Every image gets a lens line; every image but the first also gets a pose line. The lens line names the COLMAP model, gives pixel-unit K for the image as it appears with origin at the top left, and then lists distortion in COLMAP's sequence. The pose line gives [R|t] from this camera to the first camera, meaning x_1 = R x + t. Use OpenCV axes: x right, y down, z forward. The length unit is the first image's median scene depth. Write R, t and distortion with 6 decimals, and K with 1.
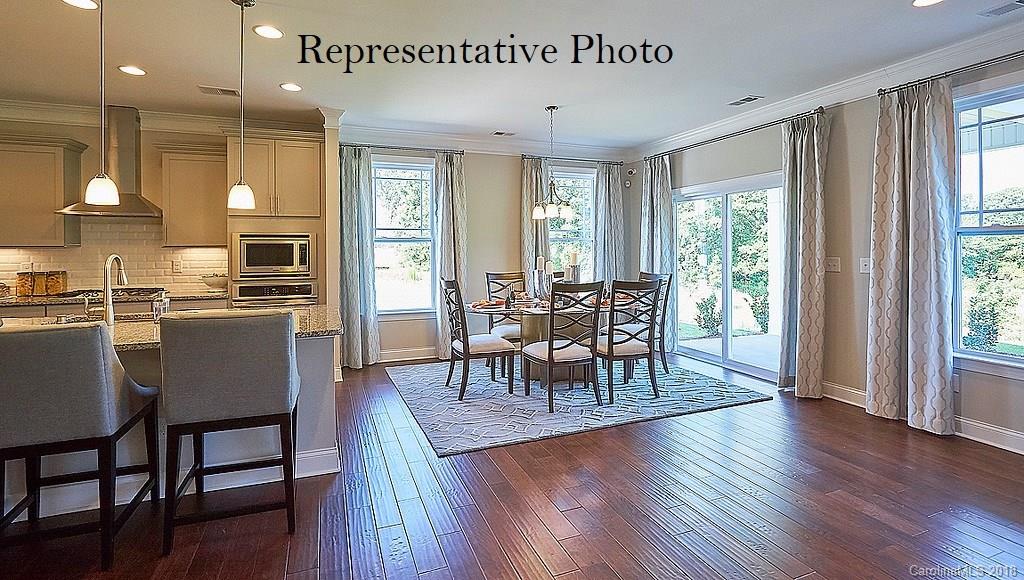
lens RADIAL K [[490.2, 0, 512.7], [0, 490.2, 256.7], [0, 0, 1]] dist [-0.001880, -0.000271]
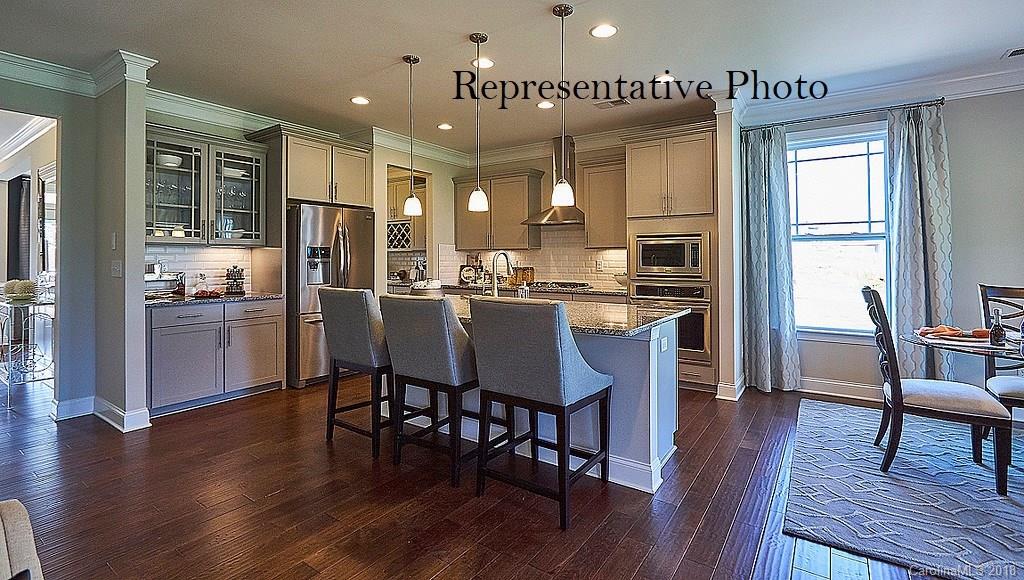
lens RADIAL K [[490.2, 0, 512.7], [0, 490.2, 256.7], [0, 0, 1]] dist [-0.001880, -0.000271]
pose [[0.534701, -0.002666, -0.845037, 0.180544], [-0.016097, 0.999781, -0.013339, 0.017571], [0.844888, 0.020735, 0.534541, 0.208668]]
